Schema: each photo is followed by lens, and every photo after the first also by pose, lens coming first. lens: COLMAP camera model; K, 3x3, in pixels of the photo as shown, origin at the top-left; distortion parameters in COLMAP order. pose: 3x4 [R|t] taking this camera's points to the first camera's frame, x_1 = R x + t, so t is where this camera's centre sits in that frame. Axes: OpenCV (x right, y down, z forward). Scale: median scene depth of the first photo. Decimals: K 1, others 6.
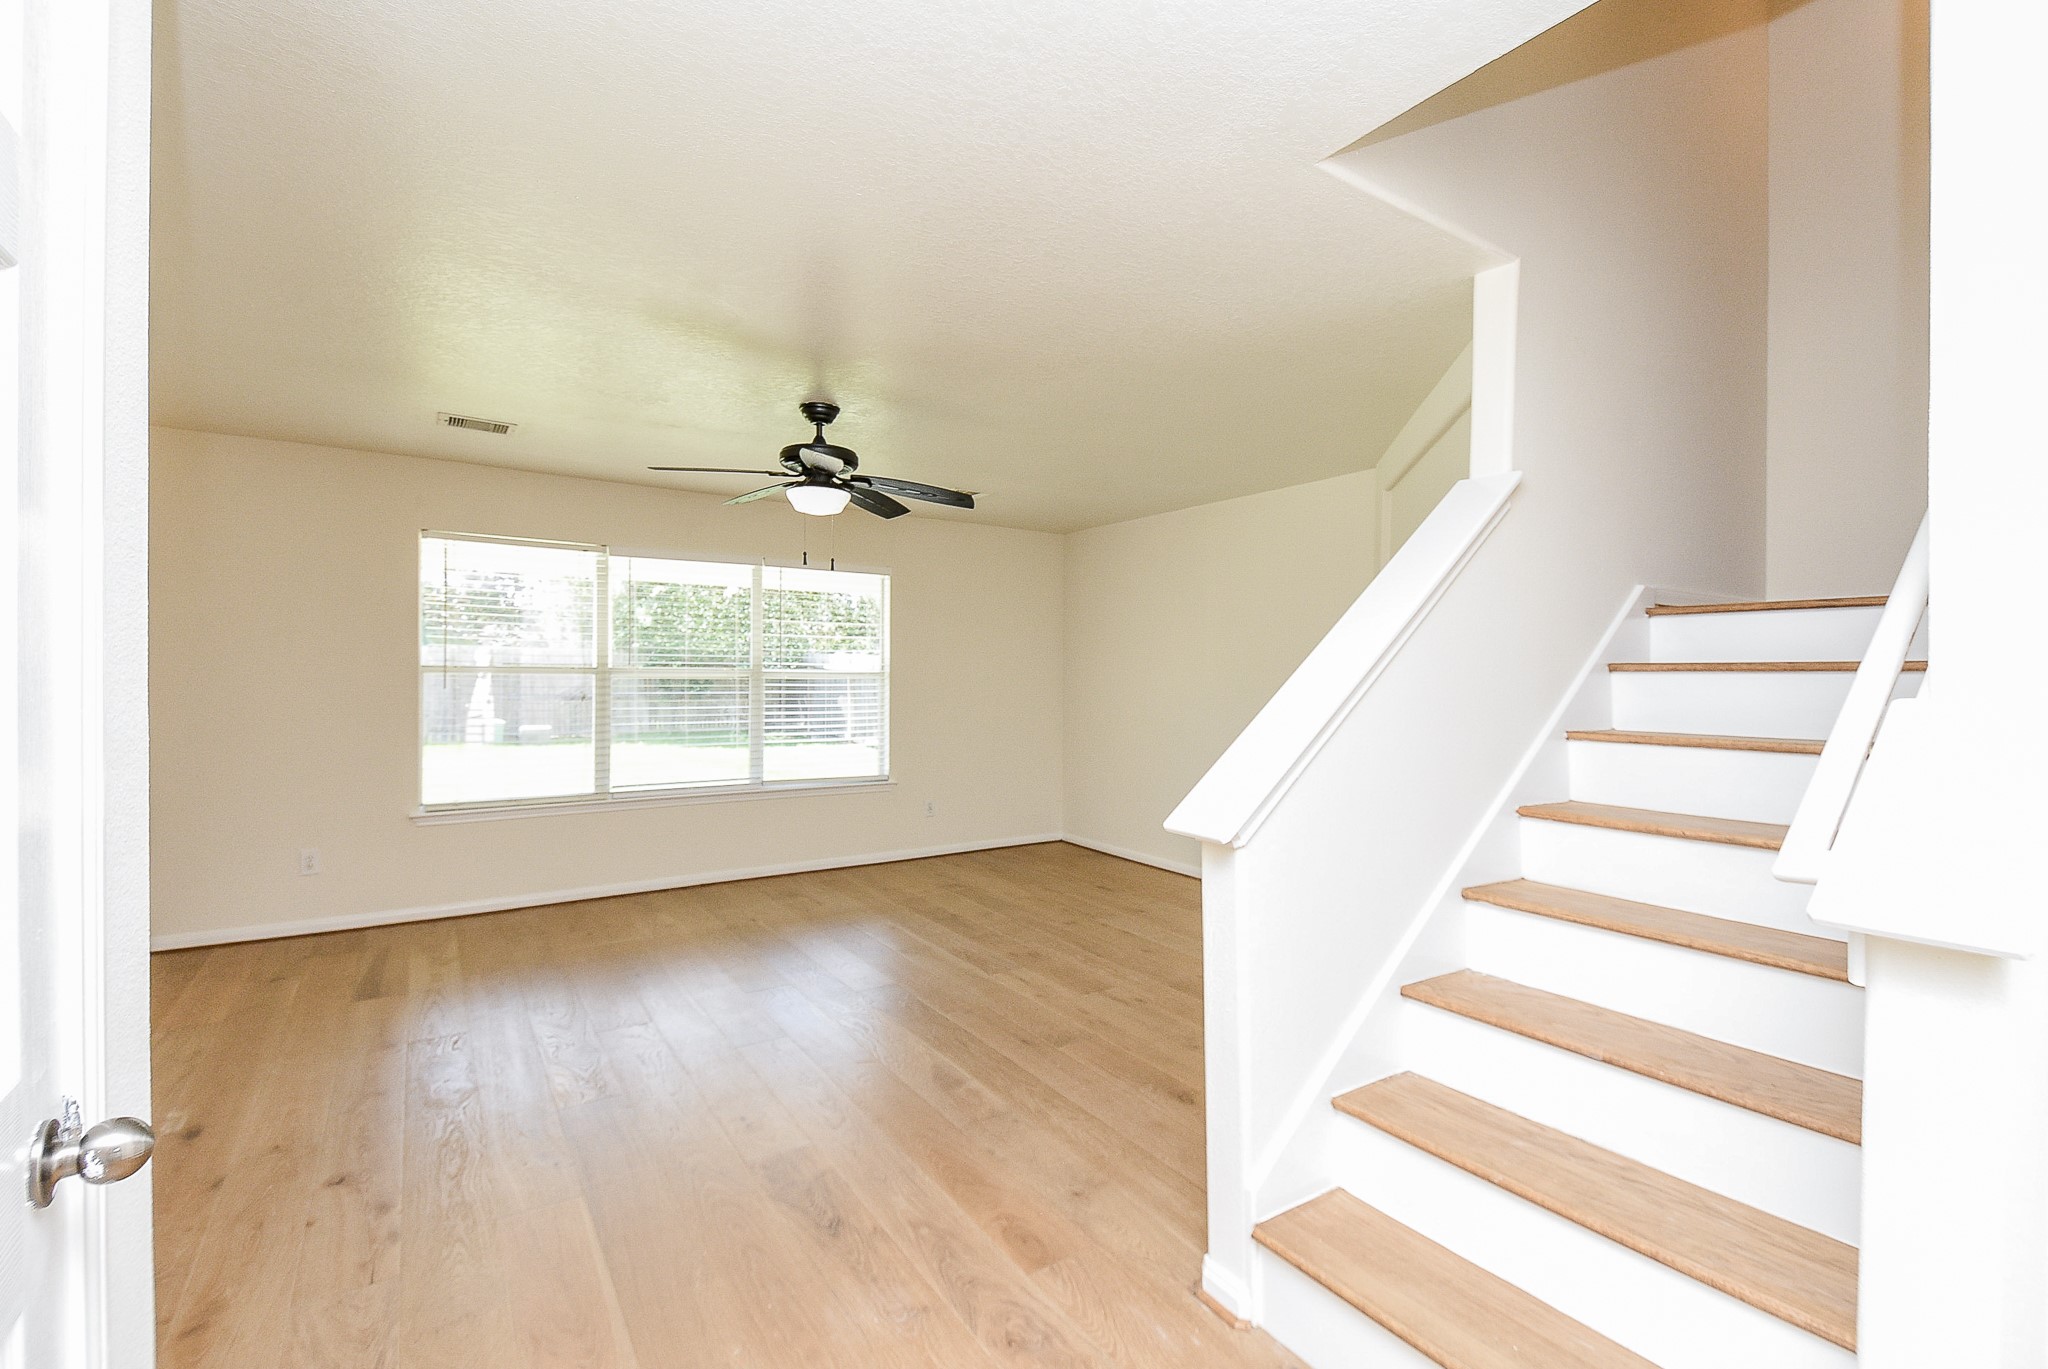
lens RADIAL K [[898.6, 0, 1031.5], [0, 898.6, 675.1], [0, 0, 1]] dist [0.015085, -0.016311]
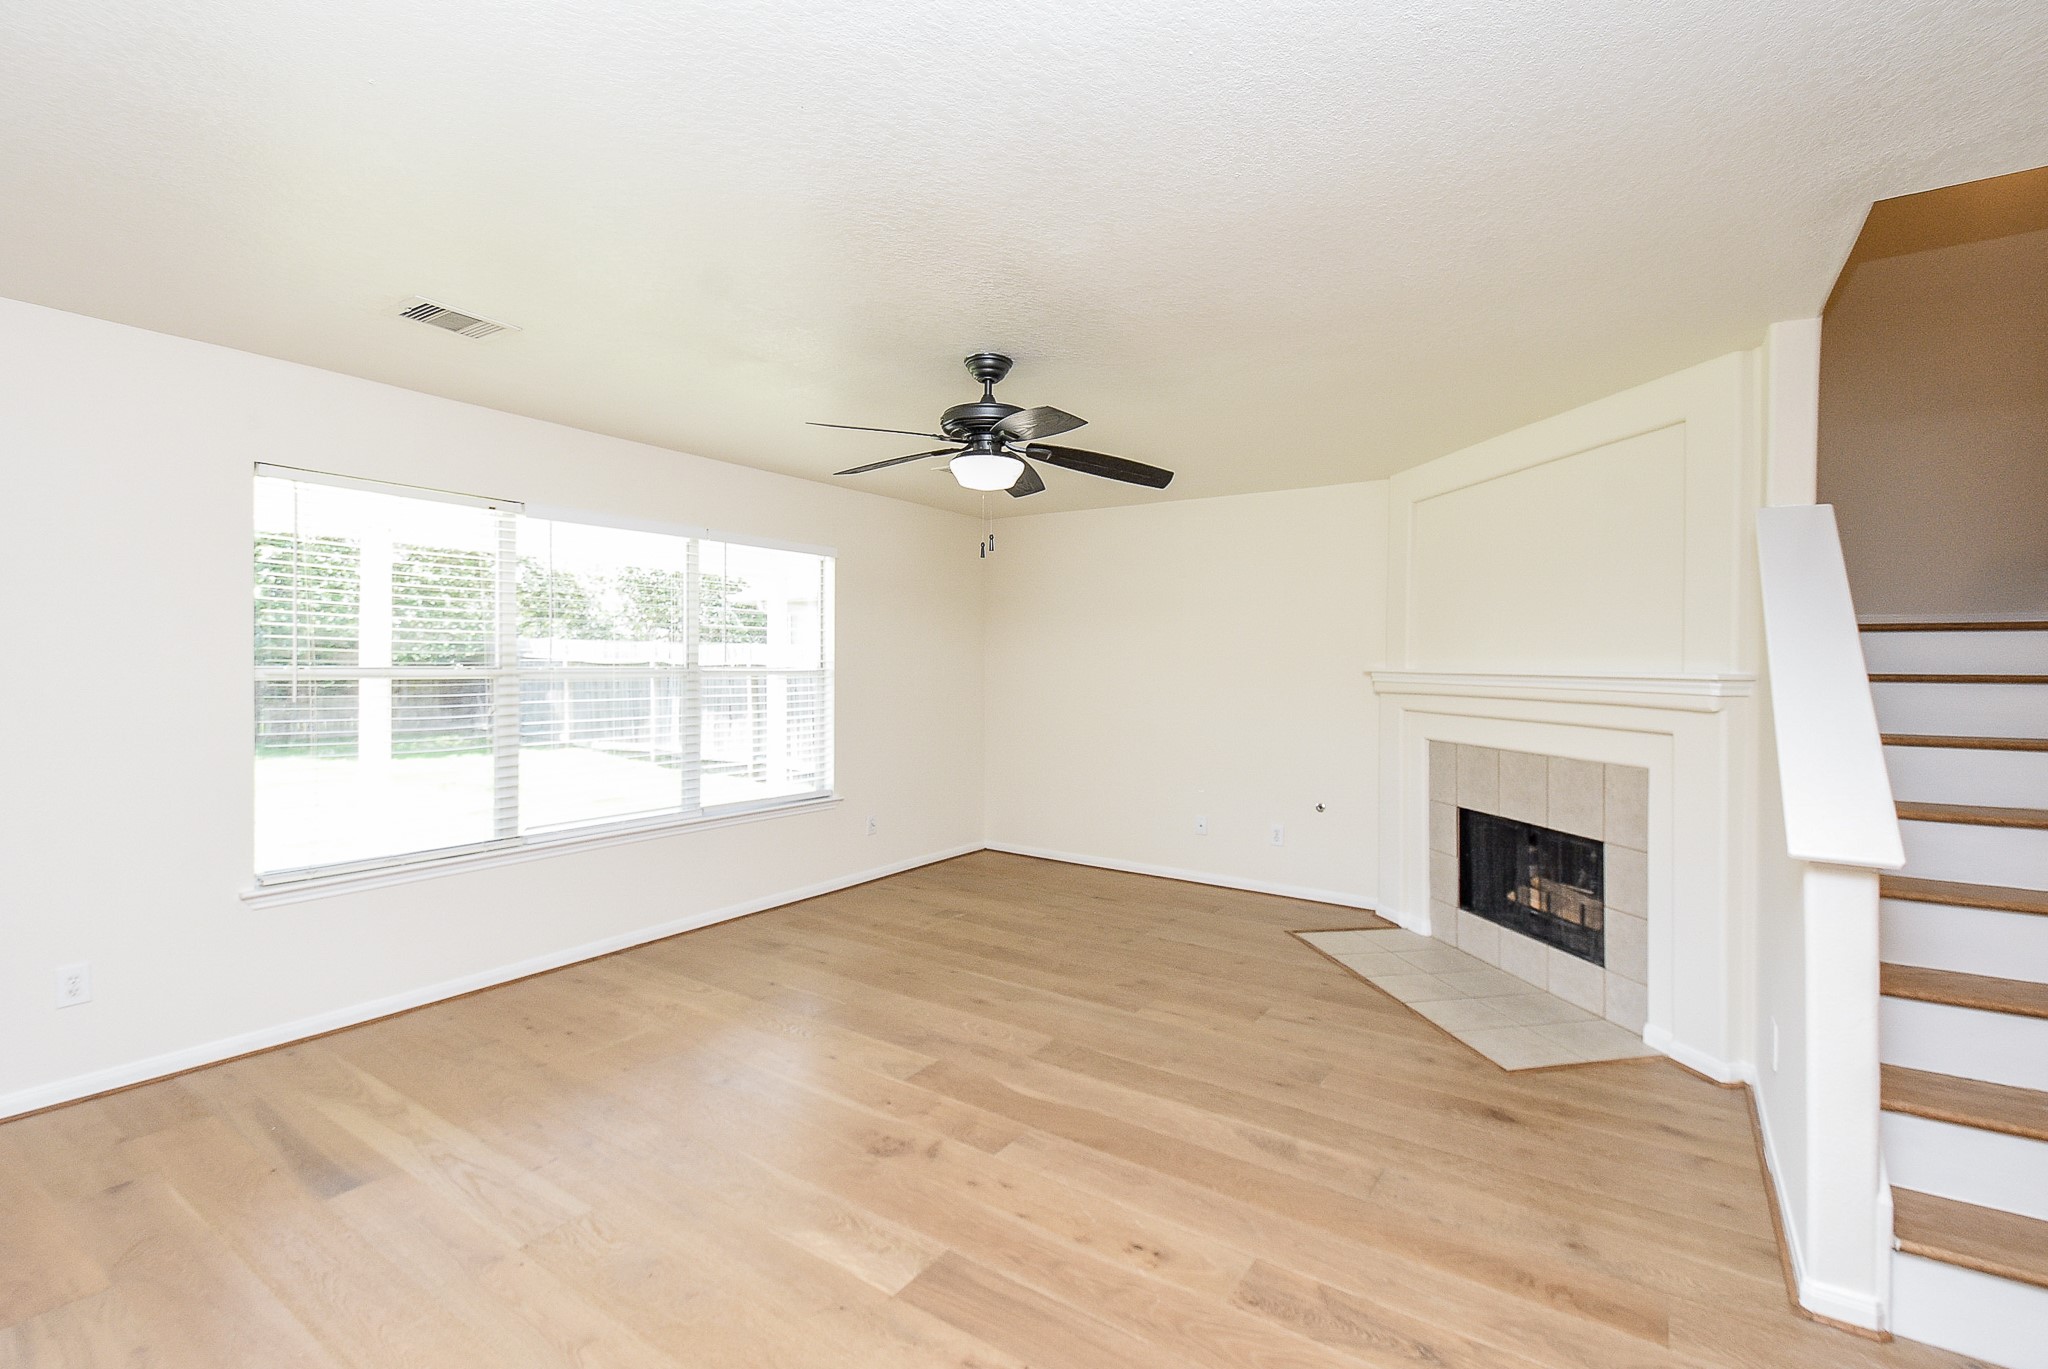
lens RADIAL K [[911.2, 0, 1035.1], [0, 911.2, 675.3], [0, 0, 1]] dist [0.030916, -0.025723]
pose [[0.928360, -0.007502, 0.371606, -0.475884], [0.001180, 0.999851, 0.017239, -0.021229], [-0.371679, -0.015566, 0.928231, 0.189872]]
